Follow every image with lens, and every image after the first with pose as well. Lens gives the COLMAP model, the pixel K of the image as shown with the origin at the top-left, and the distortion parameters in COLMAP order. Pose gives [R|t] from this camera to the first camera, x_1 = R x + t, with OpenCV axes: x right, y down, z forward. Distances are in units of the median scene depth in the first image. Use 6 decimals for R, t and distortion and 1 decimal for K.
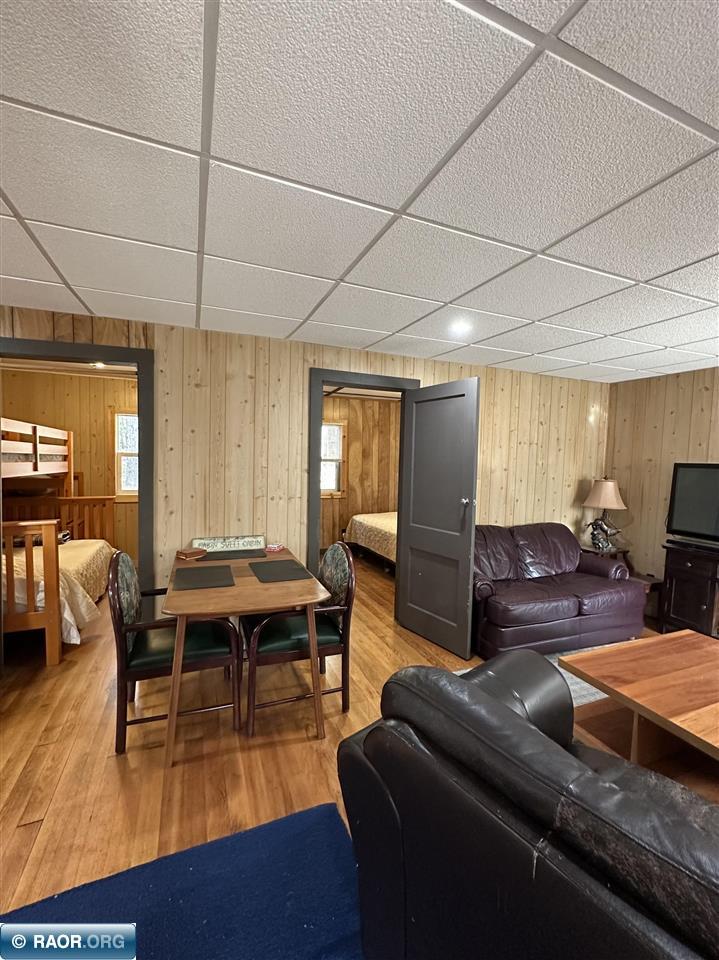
lens RADIAL K [[407.5, 0, 360.4], [0, 407.5, 480.2], [0, 0, 1]] dist [-0.002391, 0.000265]
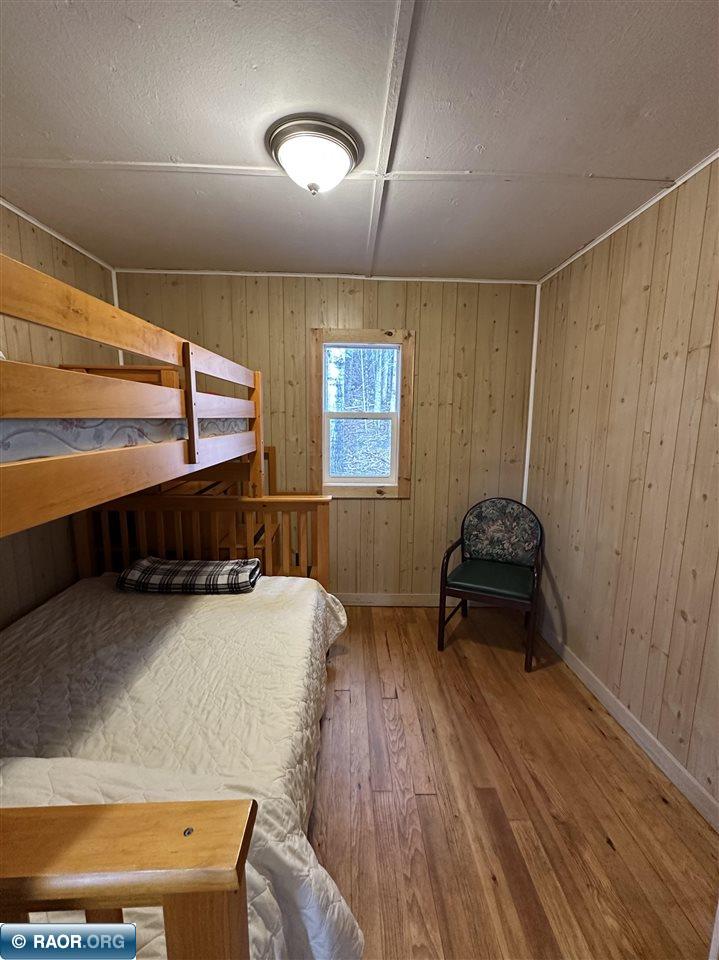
lens RADIAL K [[407.5, 0, 360.4], [0, 407.5, 480.2], [0, 0, 1]] dist [-0.002391, 0.000265]
pose [[0.938211, 0.044983, -0.343127, -0.514192], [-0.010192, 0.994678, 0.102532, -0.047682], [0.345913, -0.092699, 0.933676, 0.693802]]
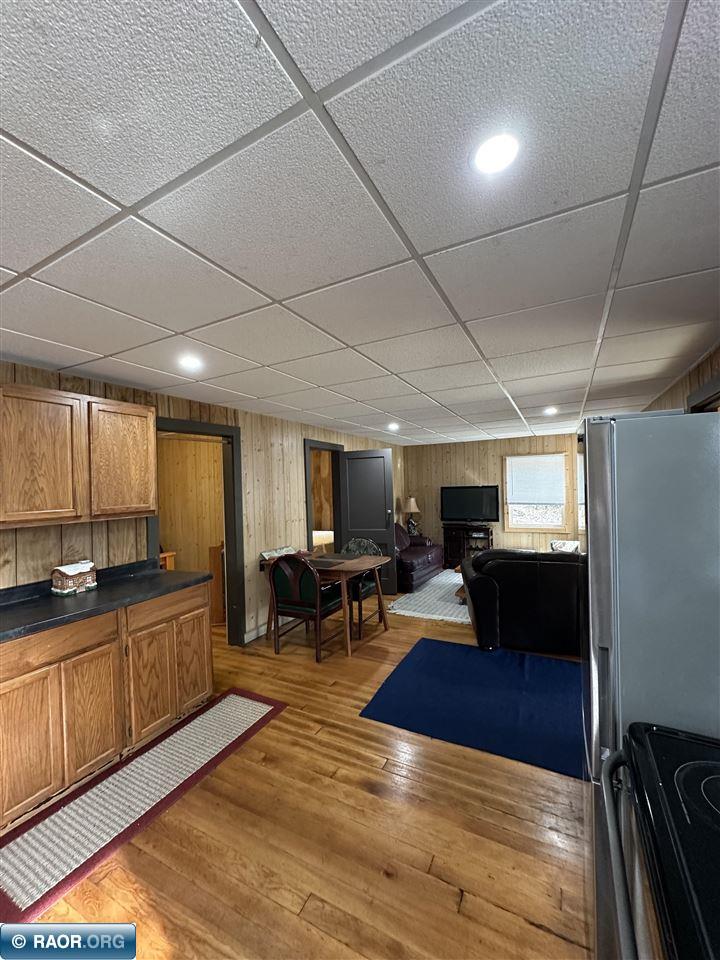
lens RADIAL K [[382.8, 0, 361.3], [0, 382.8, 480.5], [0, 0, 1]] dist [-0.000850, 0.000134]
pose [[0.767245, -0.032965, 0.640506, -0.838160], [0.081245, 0.995628, -0.046078, -0.019297], [-0.636187, 0.087391, 0.766570, -0.269746]]
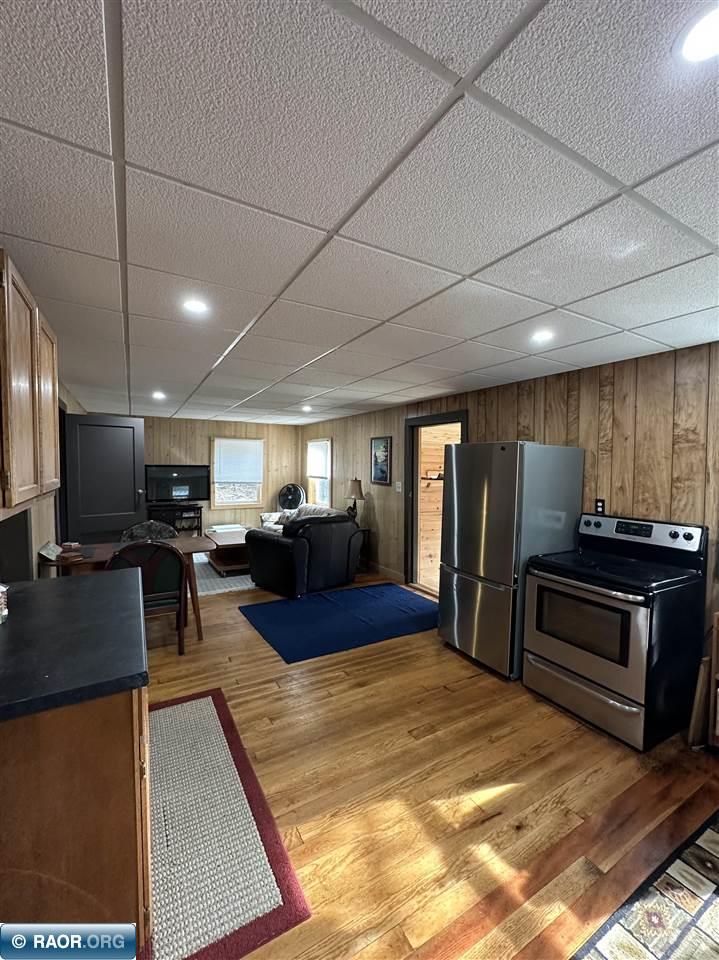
lens RADIAL K [[402.1, 0, 359.5], [0, 402.1, 480.0], [0, 0, 1]] dist [-0.002957, -0.000310]
pose [[-0.127680, -0.061776, 0.989890, -1.245664], [0.041457, 0.996854, 0.067558, -0.059252], [-0.990949, 0.049664, -0.124718, 0.258281]]
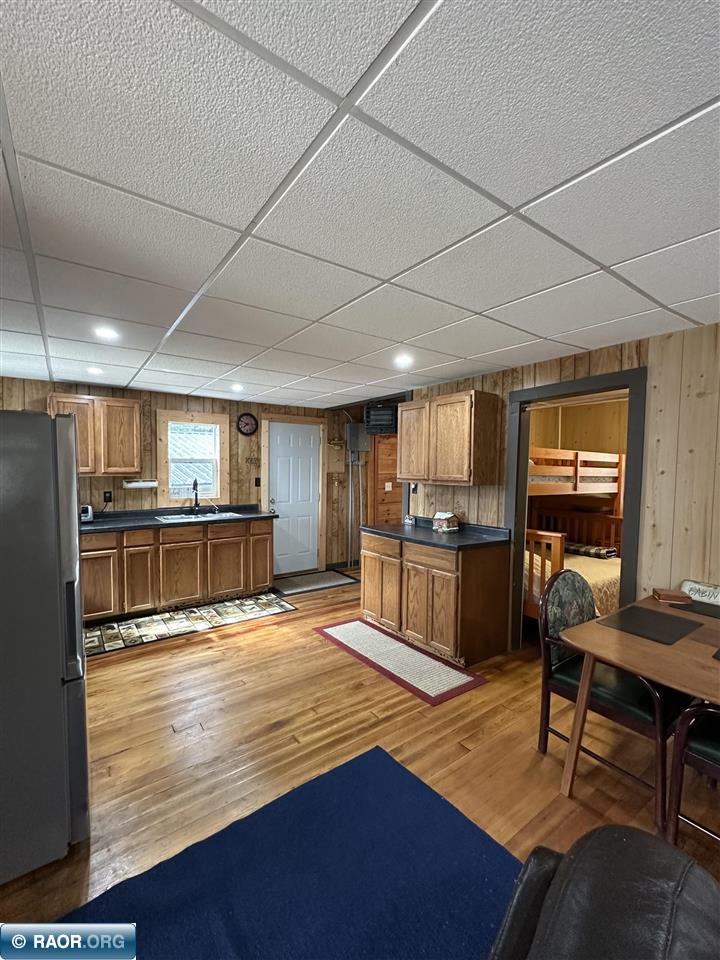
lens RADIAL K [[407.5, 0, 360.9], [0, 407.5, 480.2], [0, 0, 1]] dist [-0.002391, 0.000265]
pose [[0.234073, 0.016252, -0.972083, 0.194506], [-0.060143, 0.998187, 0.002206, -0.018001], [0.970357, 0.057947, 0.234626, 0.127054]]
